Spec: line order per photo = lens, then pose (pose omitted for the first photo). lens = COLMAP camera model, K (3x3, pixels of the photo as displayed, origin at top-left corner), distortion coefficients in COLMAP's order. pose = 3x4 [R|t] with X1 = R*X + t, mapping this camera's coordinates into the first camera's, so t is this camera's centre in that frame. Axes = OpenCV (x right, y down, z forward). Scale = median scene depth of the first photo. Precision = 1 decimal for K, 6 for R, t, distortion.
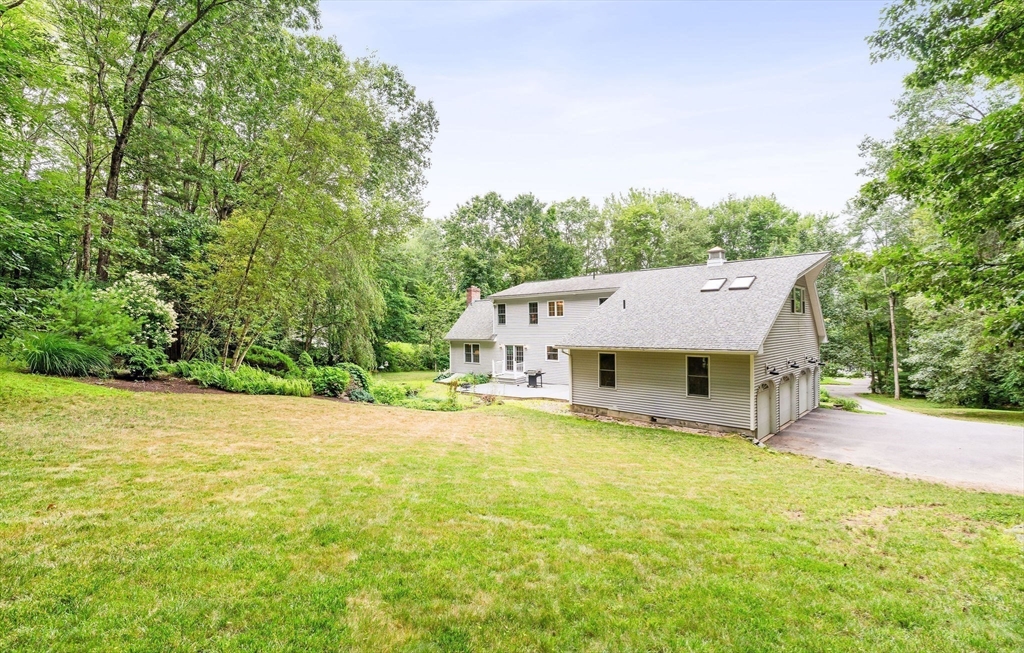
lens RADIAL K [[472.6, 0, 513.2], [0, 472.6, 321.5], [0, 0, 1]] dist [-0.003590, -0.000587]
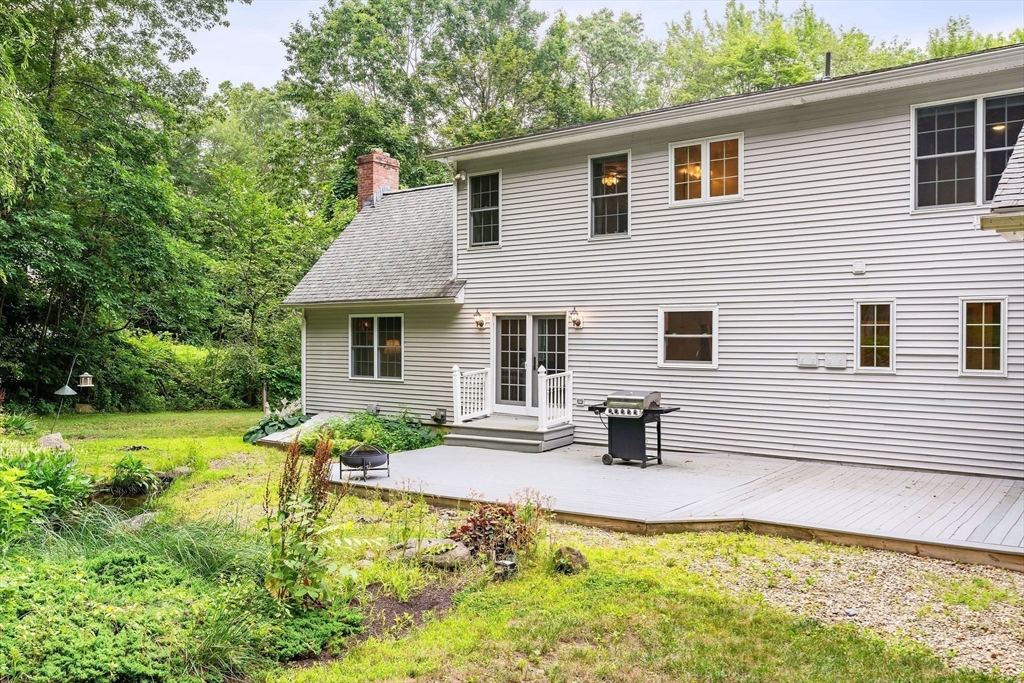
lens RADIAL K [[836.1, 0, 512.0], [0, 836.1, 341.5], [0, 0, 1]] dist [0.055765, -0.001013]
pose [[0.994589, 0.016915, 0.102499, -0.057076], [-0.018187, 0.999769, 0.011488, 0.057506], [-0.102281, -0.013290, 0.994667, 0.468282]]
